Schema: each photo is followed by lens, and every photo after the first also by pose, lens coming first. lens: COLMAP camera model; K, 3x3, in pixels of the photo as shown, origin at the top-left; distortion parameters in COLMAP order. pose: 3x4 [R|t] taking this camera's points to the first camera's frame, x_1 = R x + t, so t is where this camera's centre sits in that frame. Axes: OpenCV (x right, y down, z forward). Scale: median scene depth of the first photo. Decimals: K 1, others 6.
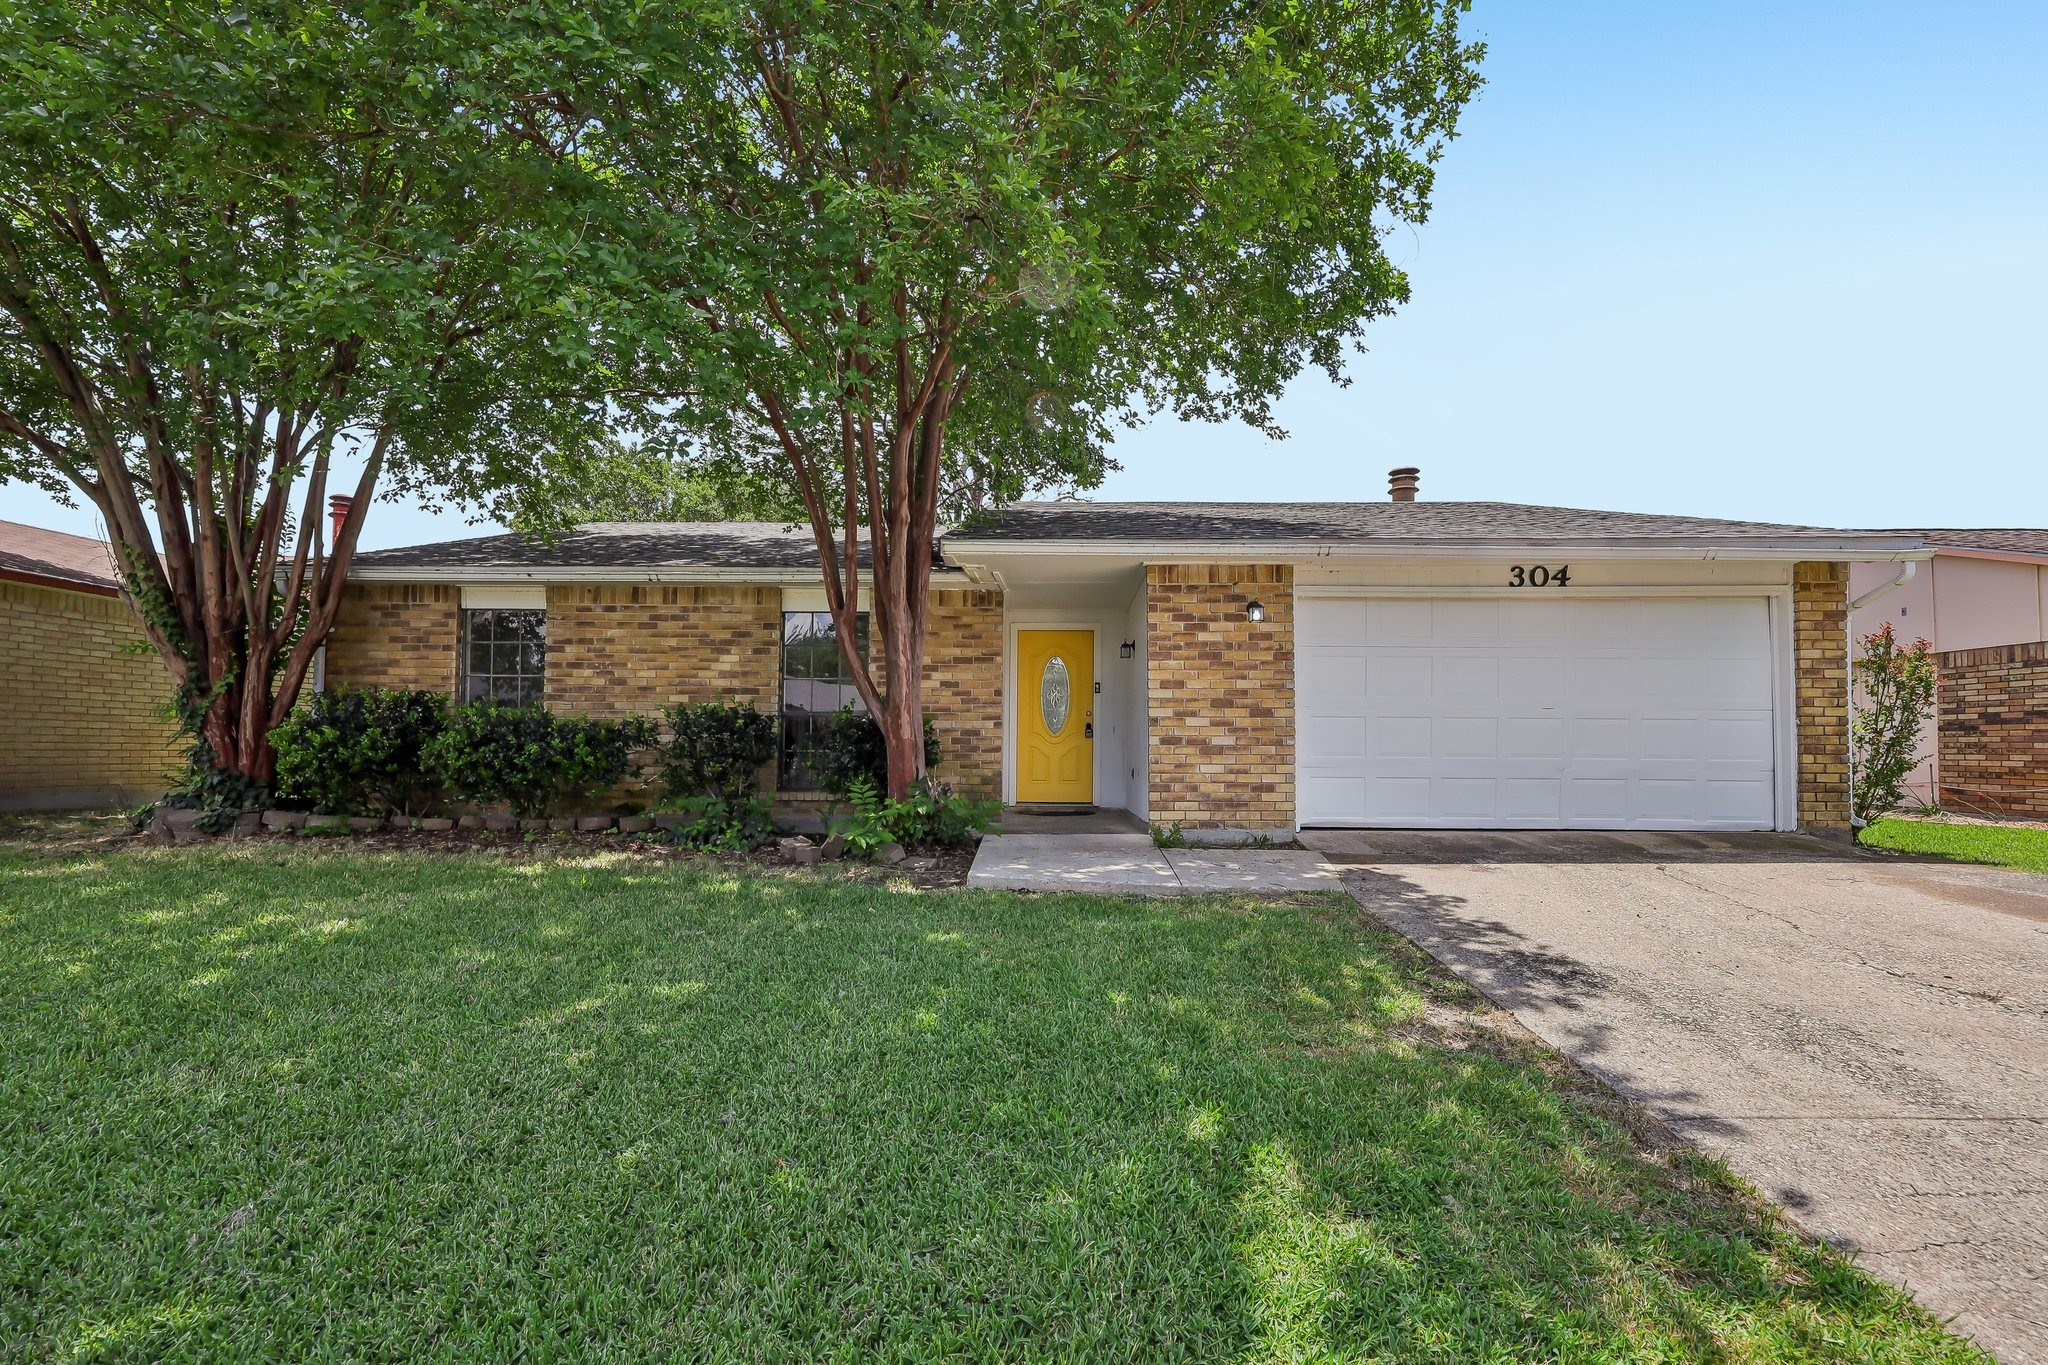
lens RADIAL K [[845.2, 0, 1037.4], [0, 845.2, 726.0], [0, 0, 1]] dist [-0.001295, -0.000314]
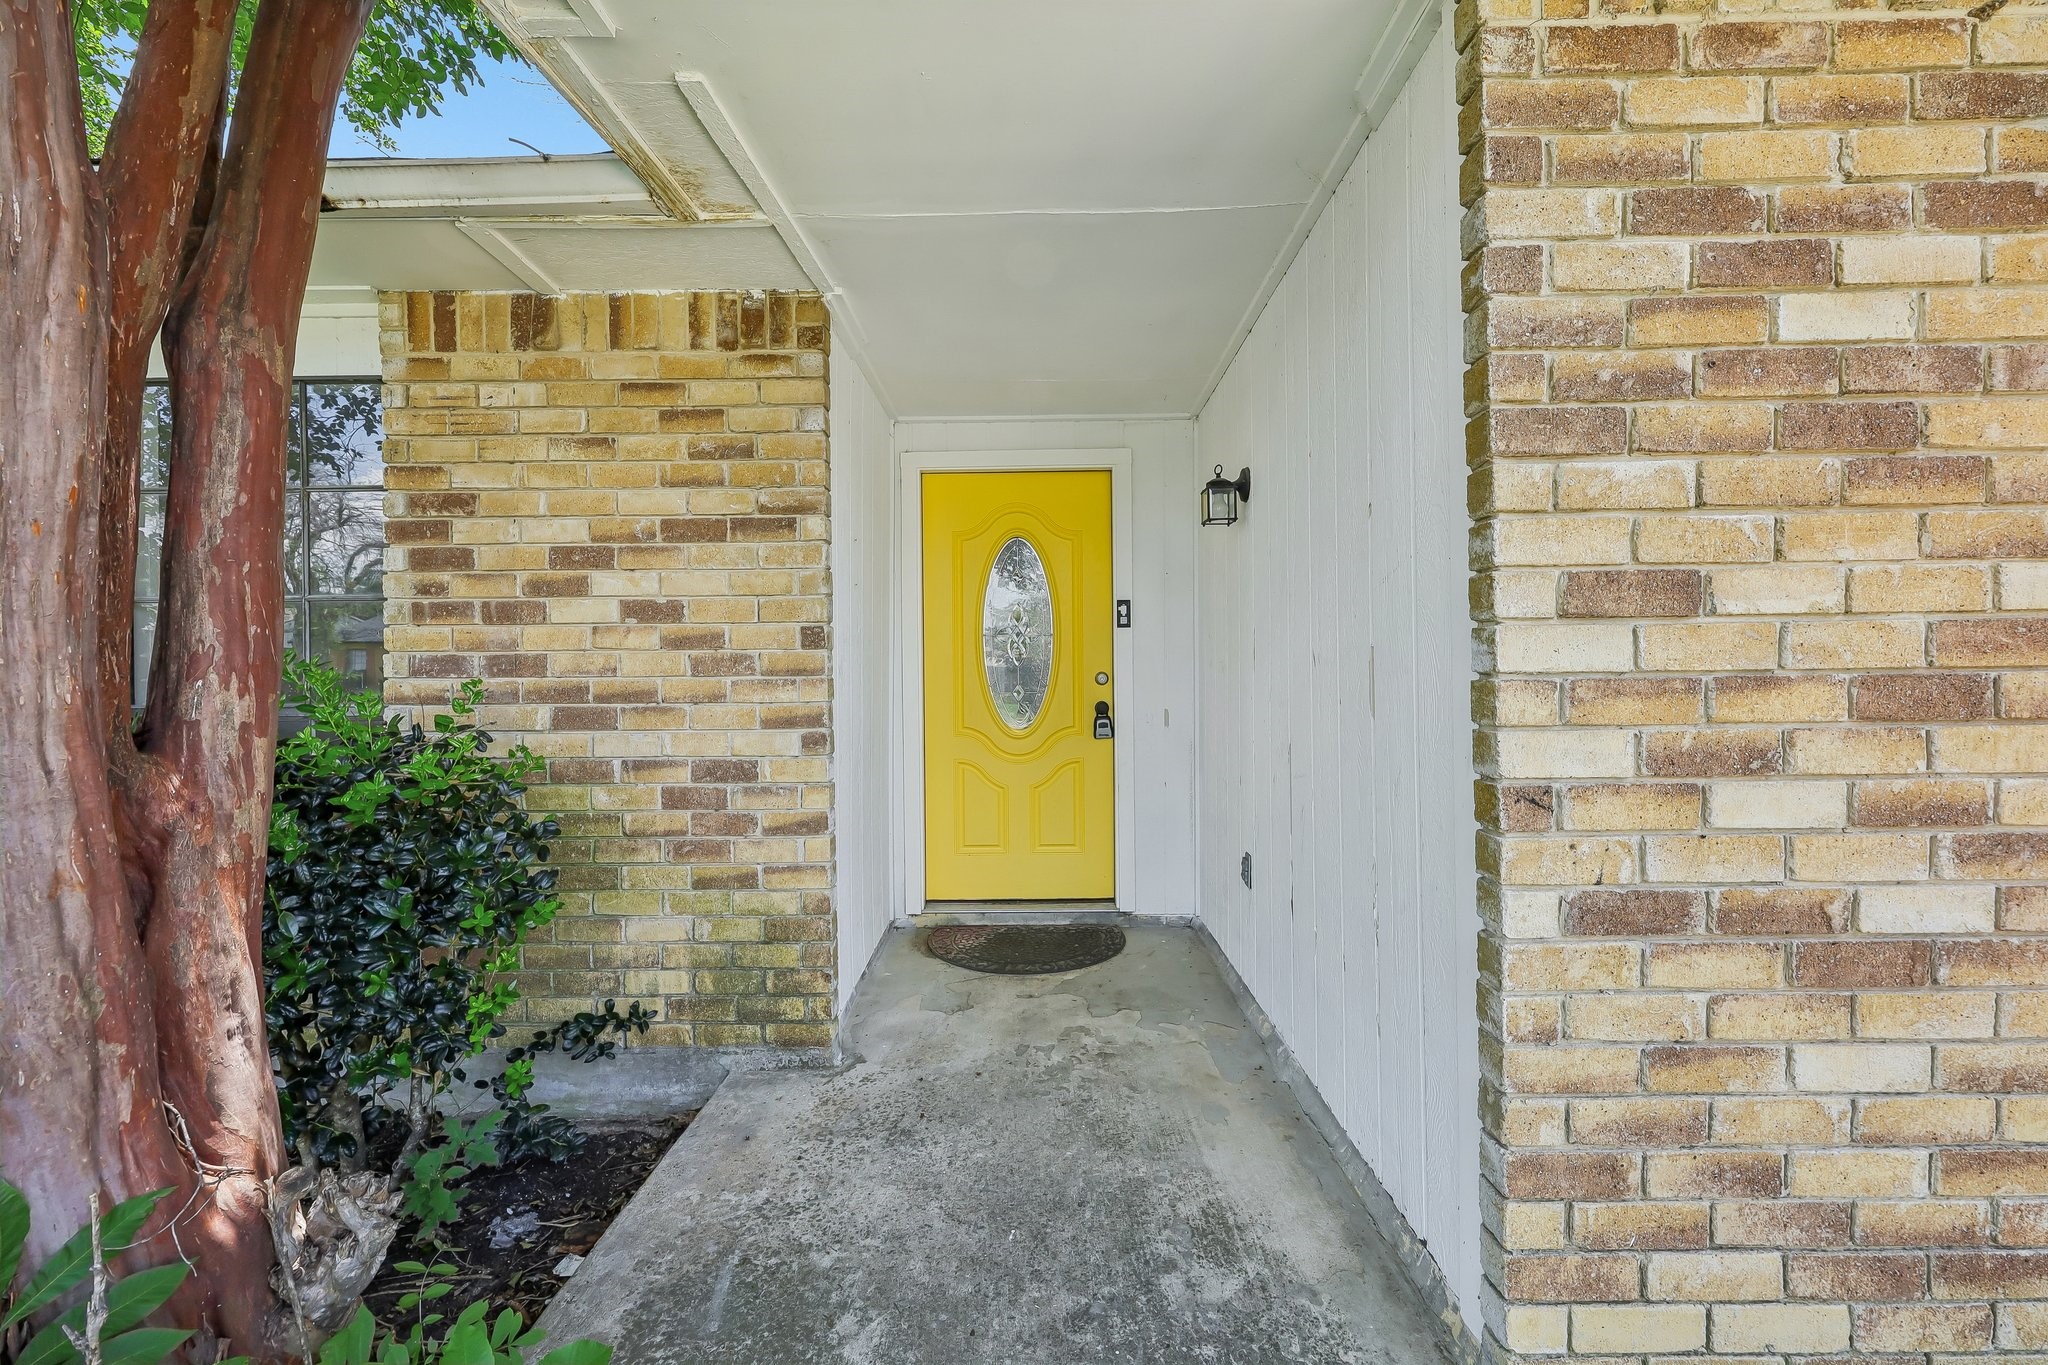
lens RADIAL K [[831.0, 0, 1026.3], [0, 831.0, 670.6], [0, 0, 1]] dist [0.000228, 0.000096]
pose [[0.999877, -0.015339, 0.003142, 0.032497], [0.015251, 0.999537, 0.026341, -0.039516], [-0.003545, -0.026290, 0.999648, 0.821570]]
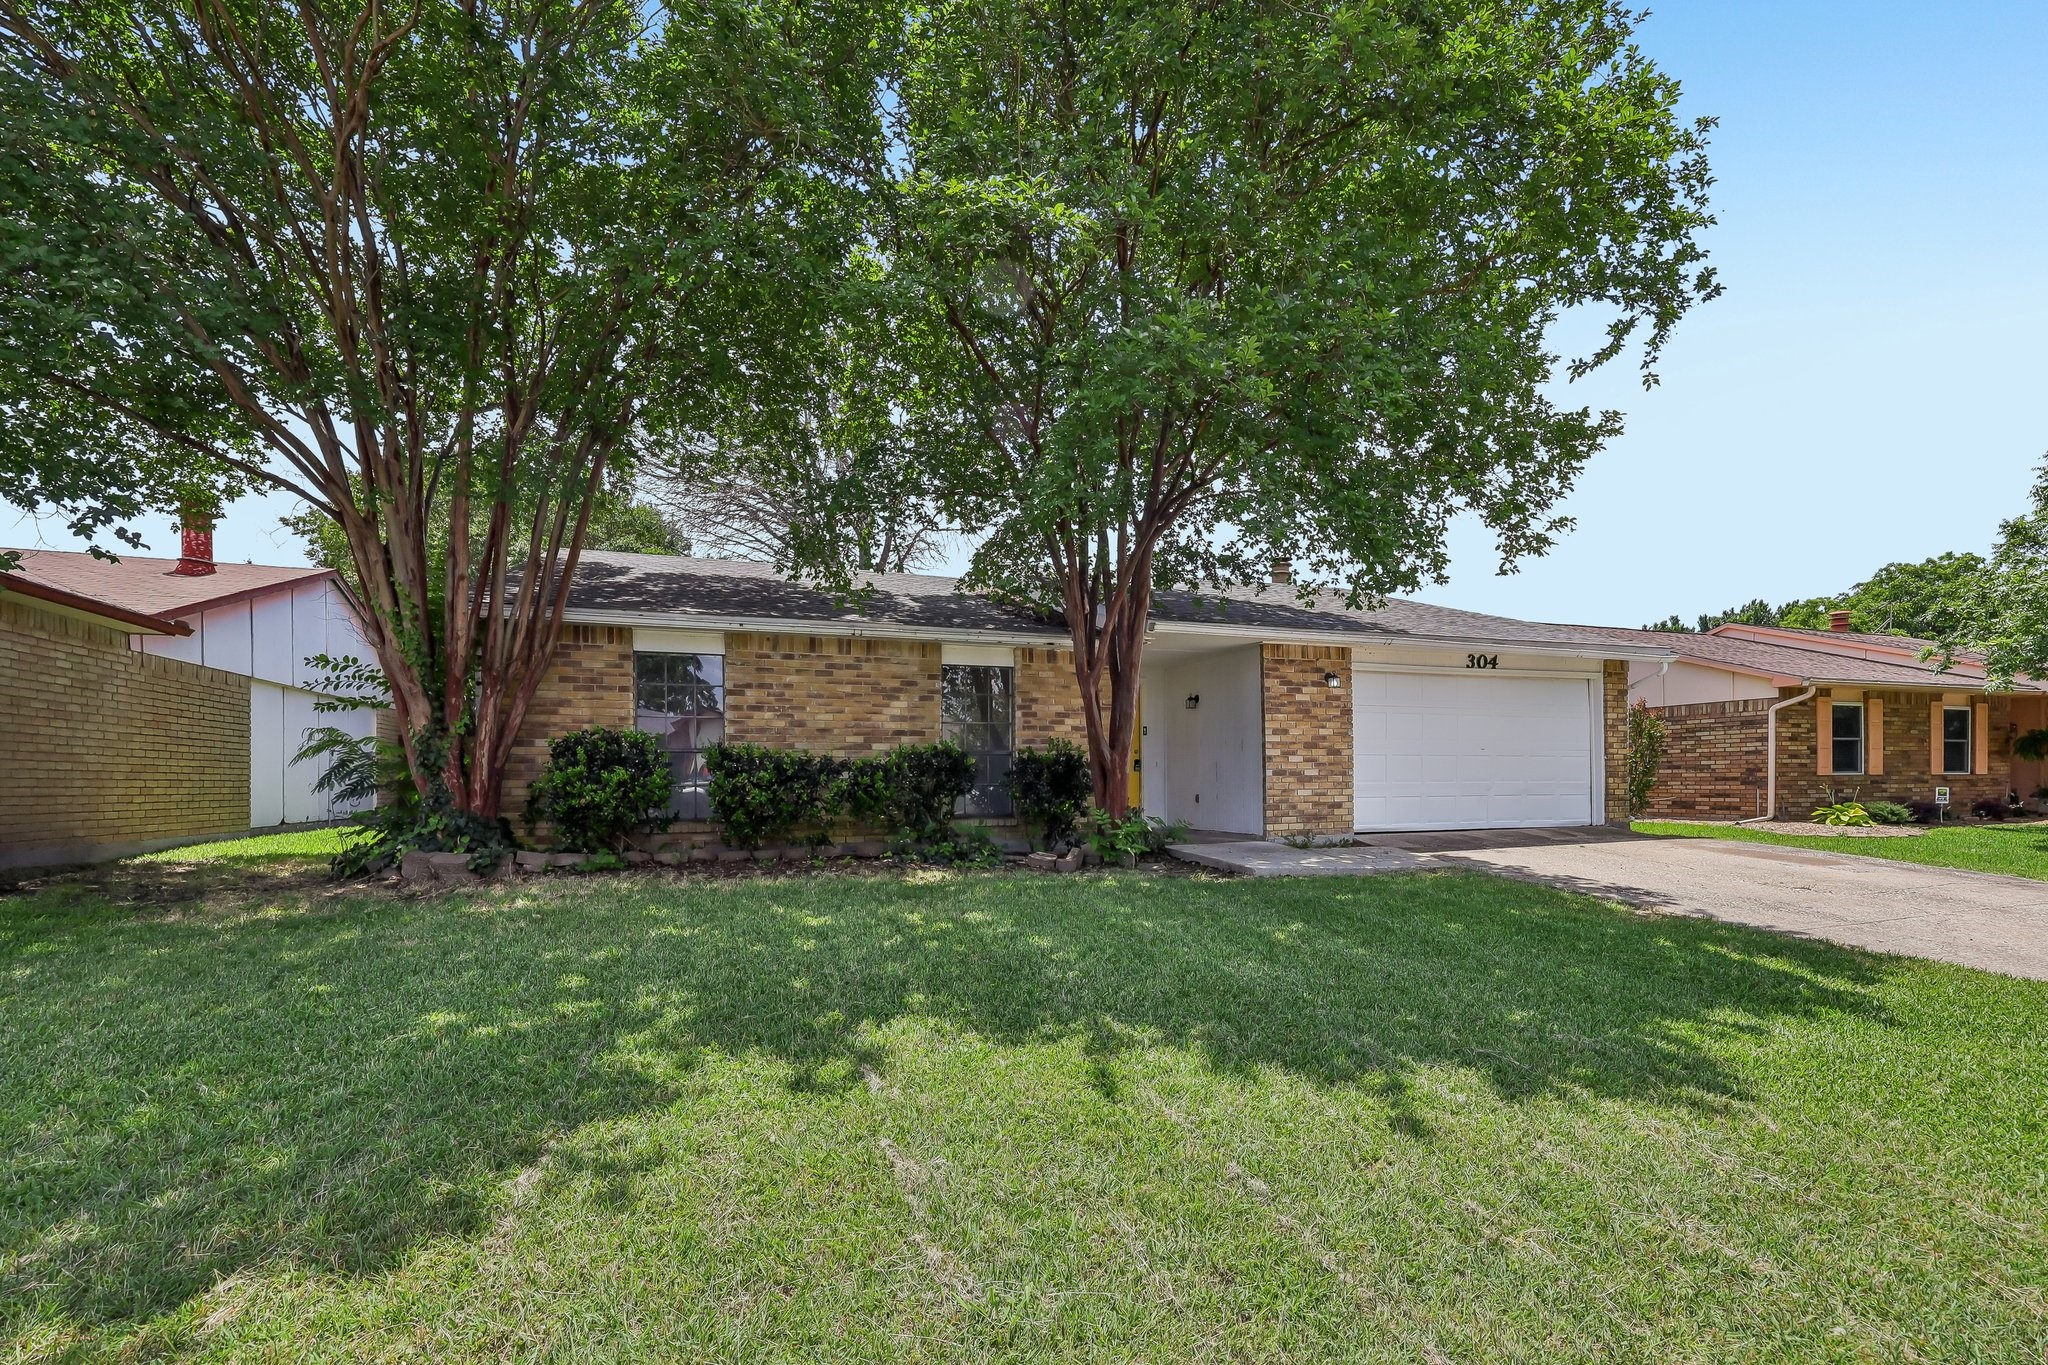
lens RADIAL K [[857.0, 0, 1033.5], [0, 857.0, 770.3], [0, 0, 1]] dist [-0.000271, 0.000149]
pose [[0.940597, -0.008666, 0.339414, -0.686018], [0.003943, 0.999886, 0.014602, -0.008374], [-0.339502, -0.012396, 0.940524, -0.173551]]
